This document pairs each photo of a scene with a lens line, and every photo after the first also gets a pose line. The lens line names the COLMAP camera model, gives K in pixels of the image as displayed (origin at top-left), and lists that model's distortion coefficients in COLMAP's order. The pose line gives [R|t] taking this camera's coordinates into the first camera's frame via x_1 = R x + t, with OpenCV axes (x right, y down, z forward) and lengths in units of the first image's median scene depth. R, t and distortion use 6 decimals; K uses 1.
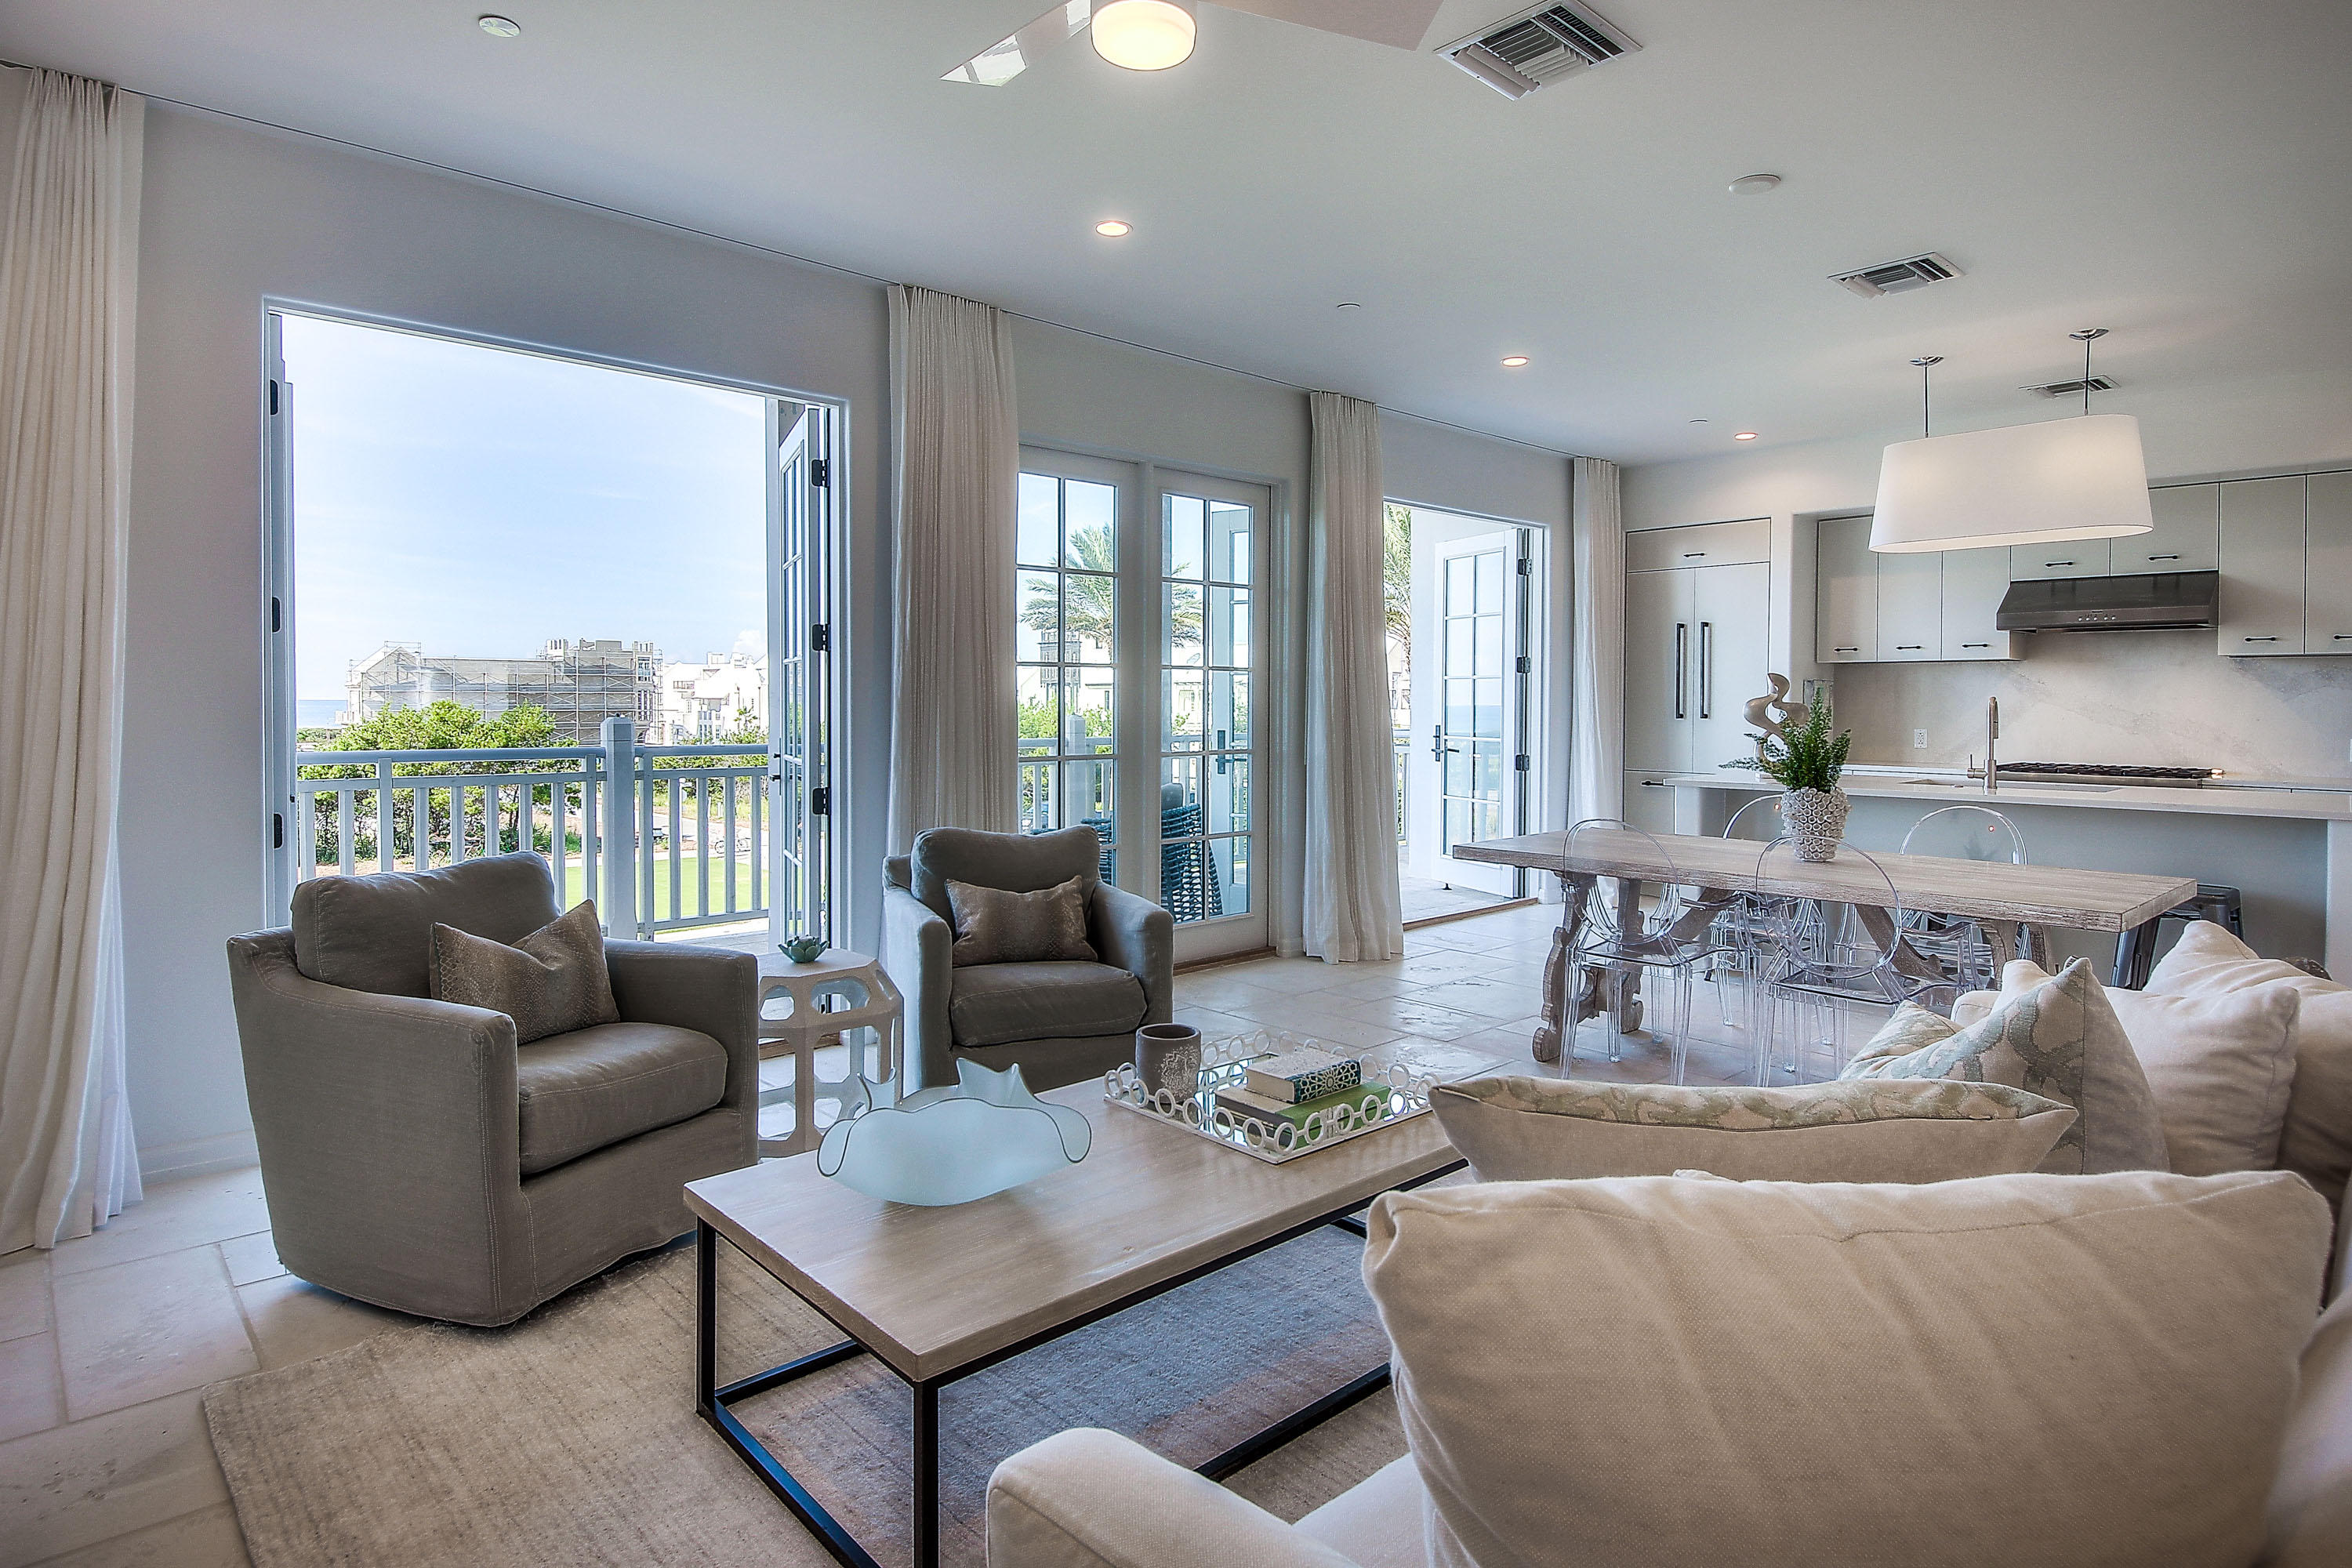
lens RADIAL K [[1261.2, 0, 1175.9], [0, 1261.2, 721.4], [0, 0, 1]] dist [0.002693, -0.000575]
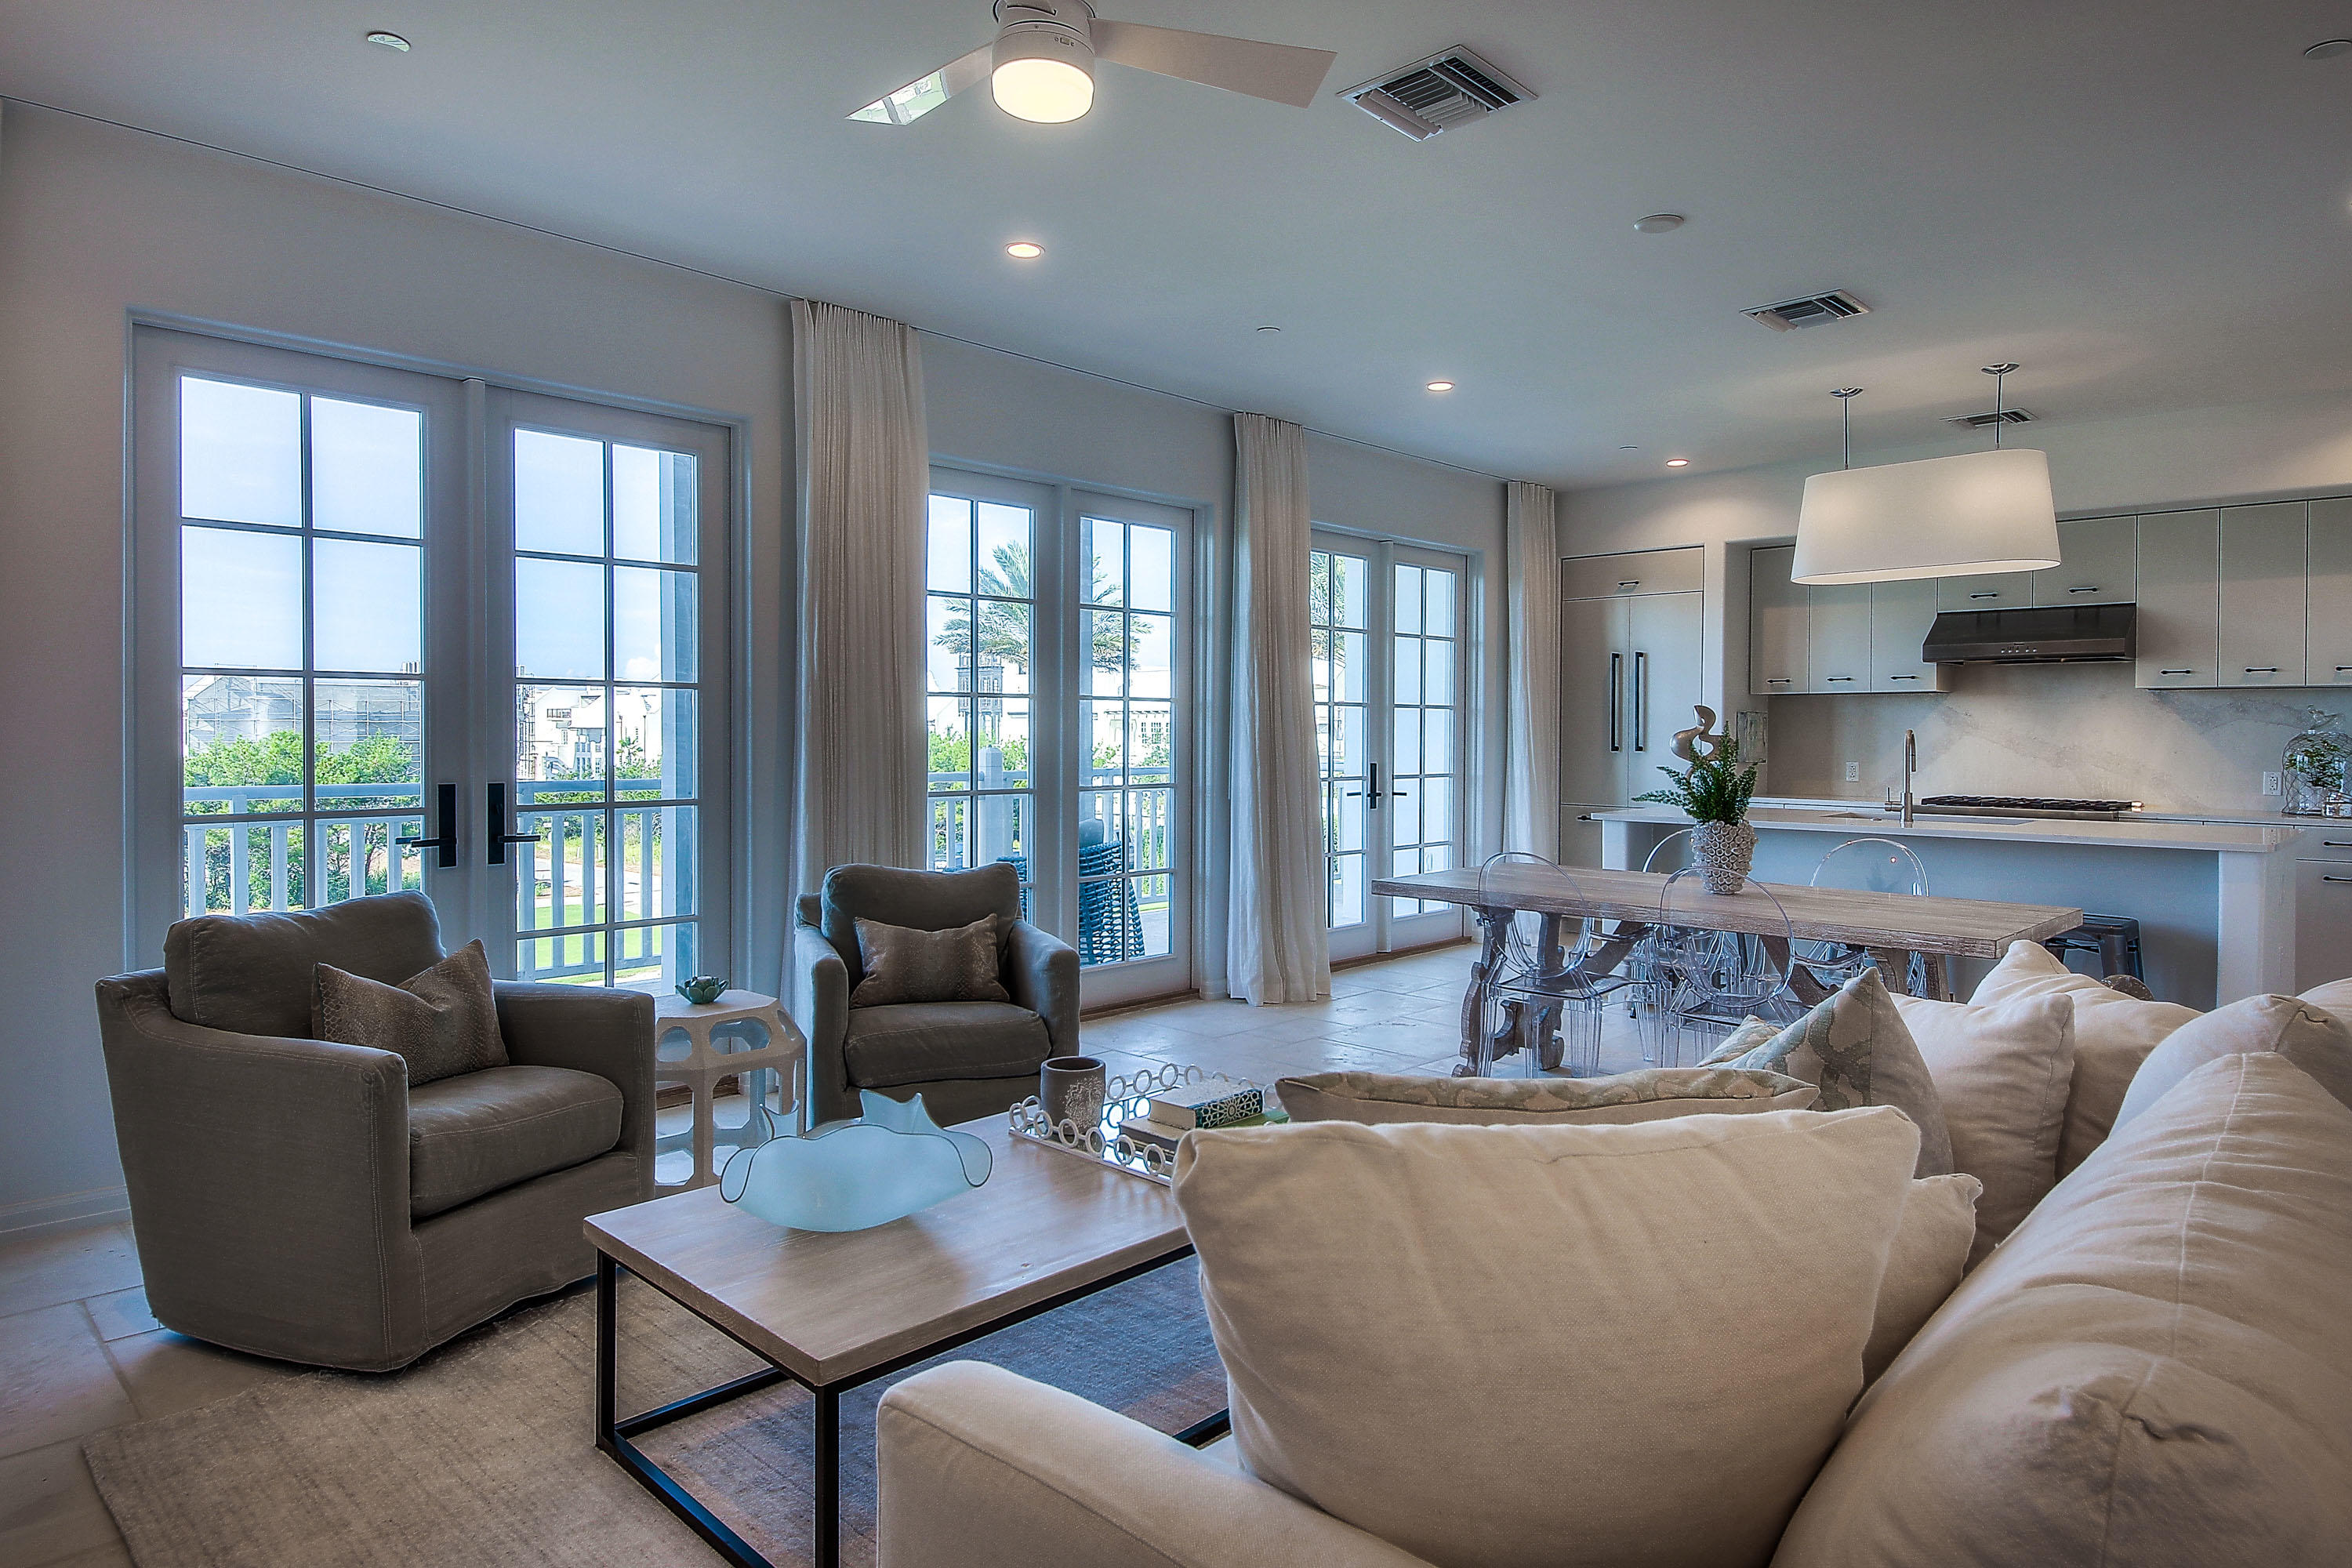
lens RADIAL K [[1380.3, 0, 1171.3], [0, 1380.3, 740.4], [0, 0, 1]] dist [0.014662, -0.014331]
pose [[0.998987, 0.000222, 0.045002, 0.018985], [0.000210, 0.999954, -0.009587, -0.000894], [-0.045002, 0.009587, 0.998941, -0.088885]]
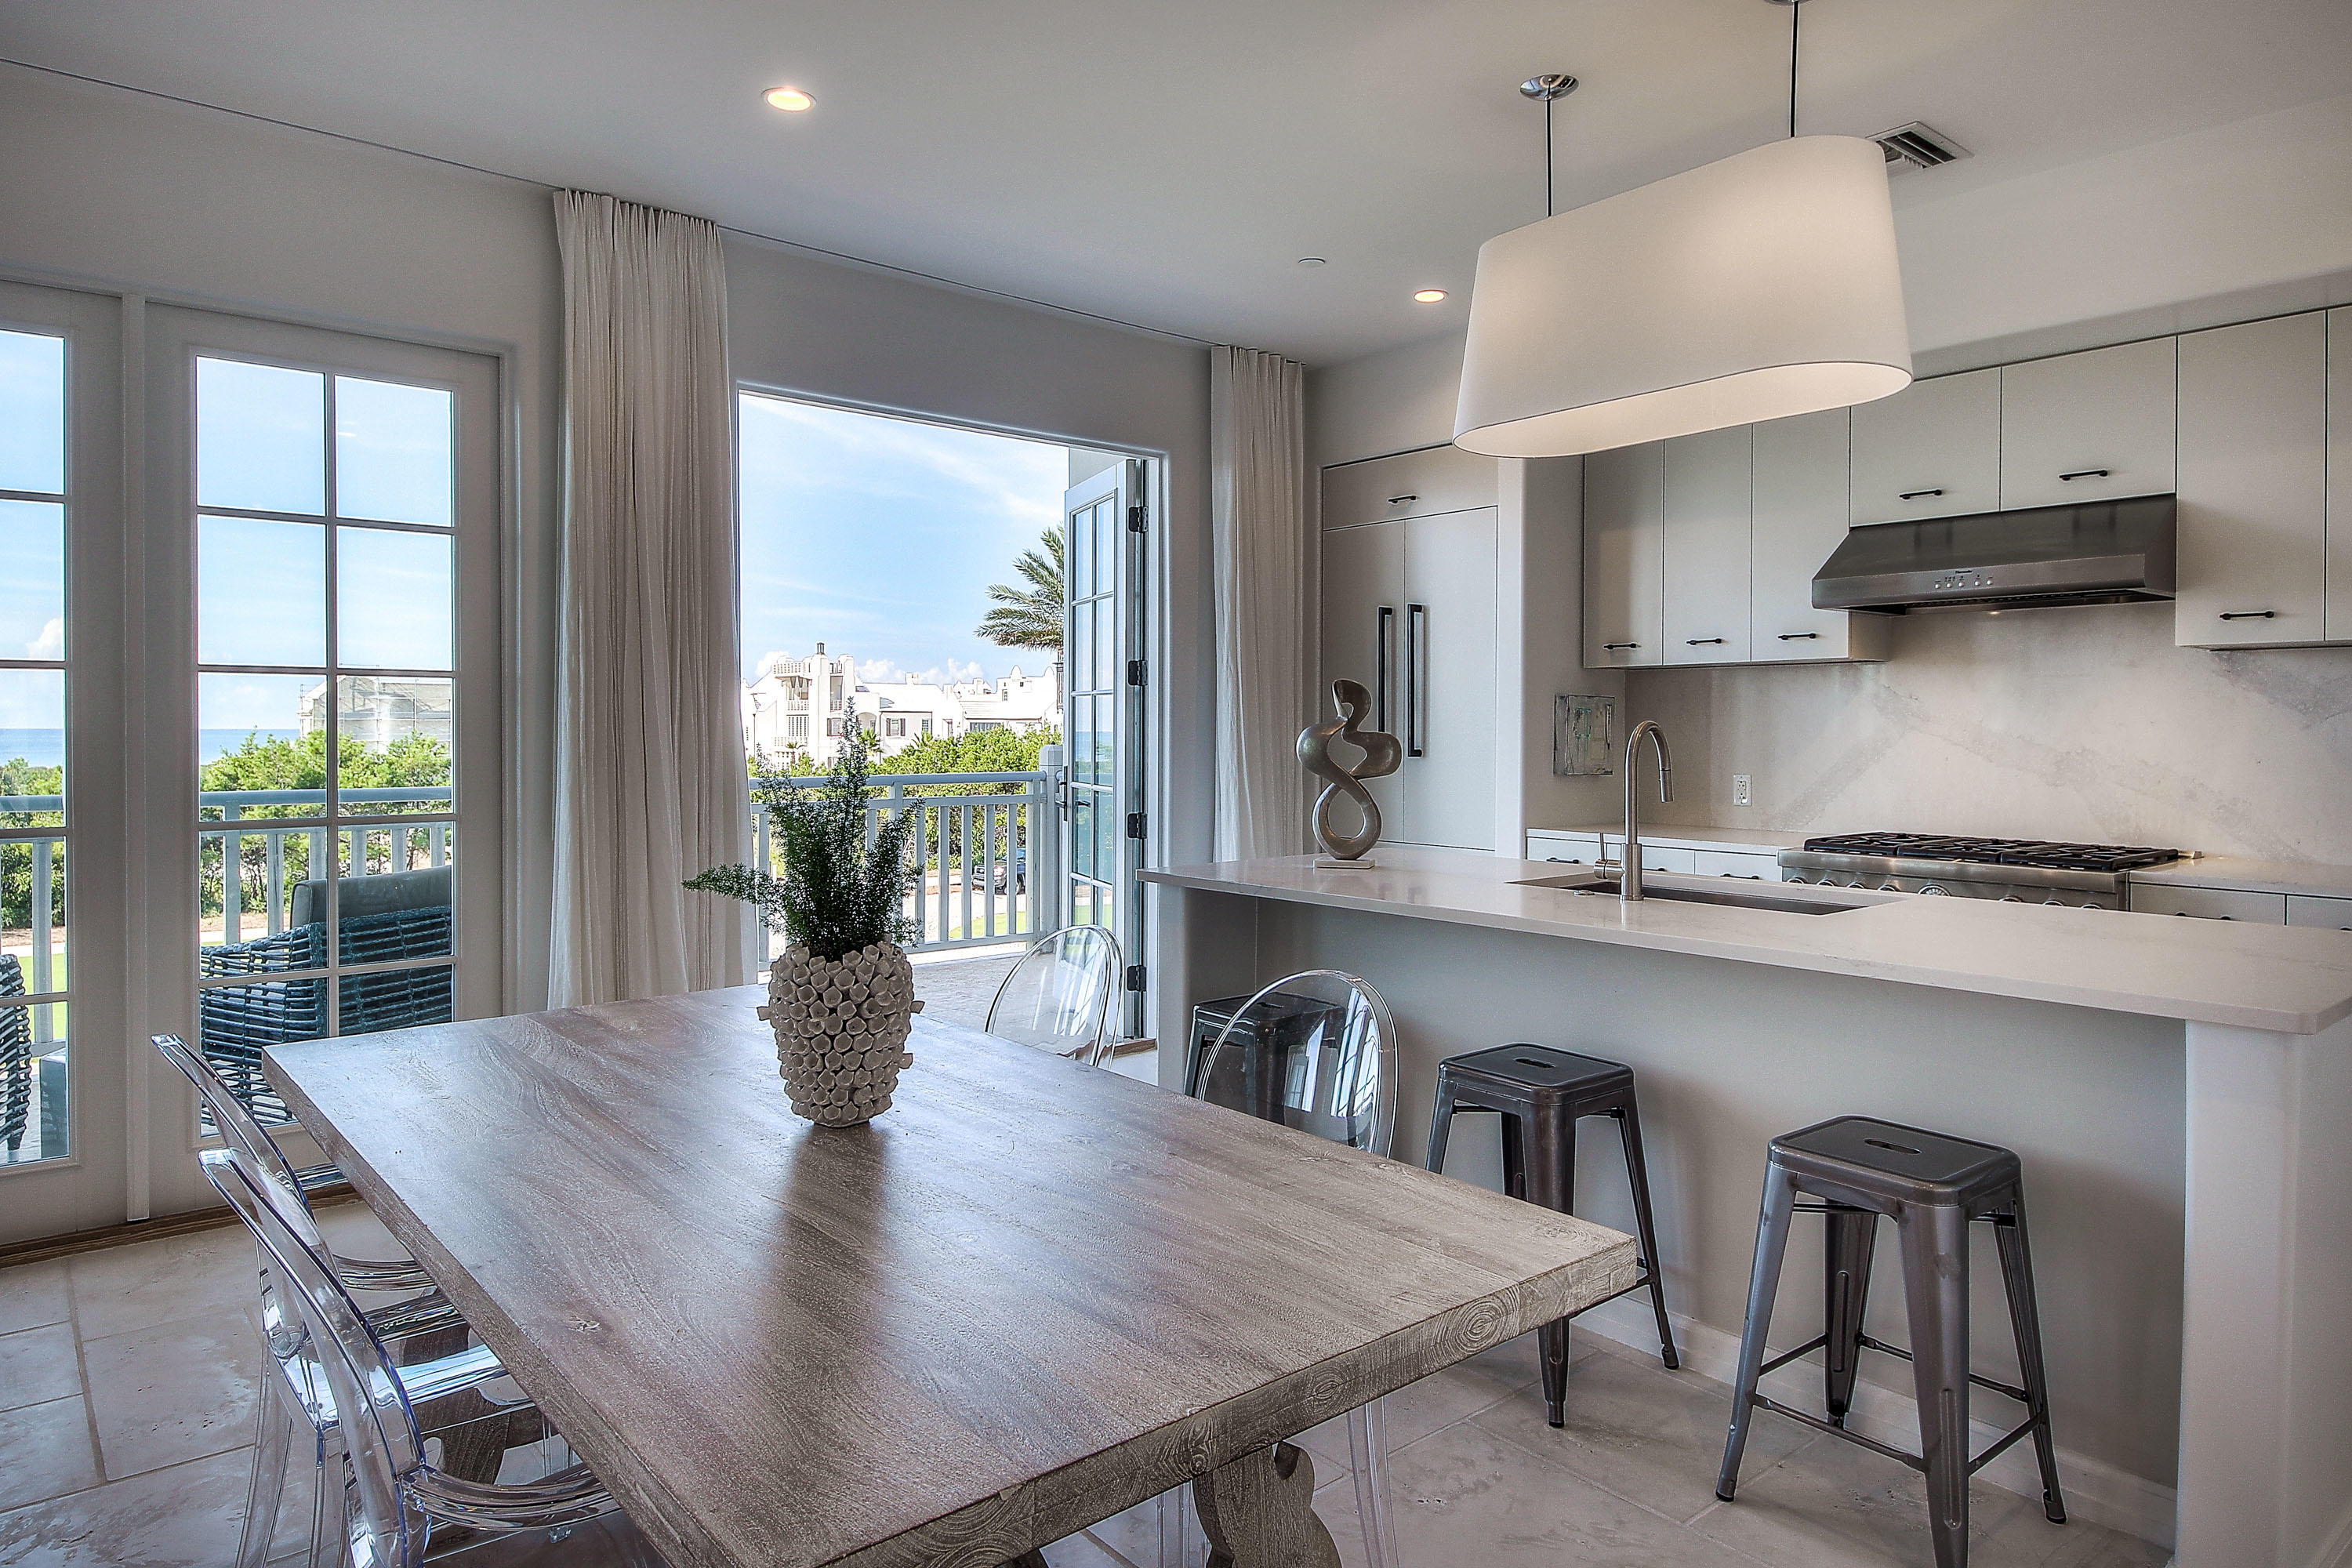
lens RADIAL K [[1460.9, 0, 1180.4], [0, 1460.9, 746.9], [0, 0, 1]] dist [0.028320, -0.000468]
pose [[0.998653, -0.000980, -0.051885, 0.619860], [0.000763, 0.999991, -0.004203, -0.008037], [0.051889, 0.004157, 0.998644, 0.480970]]
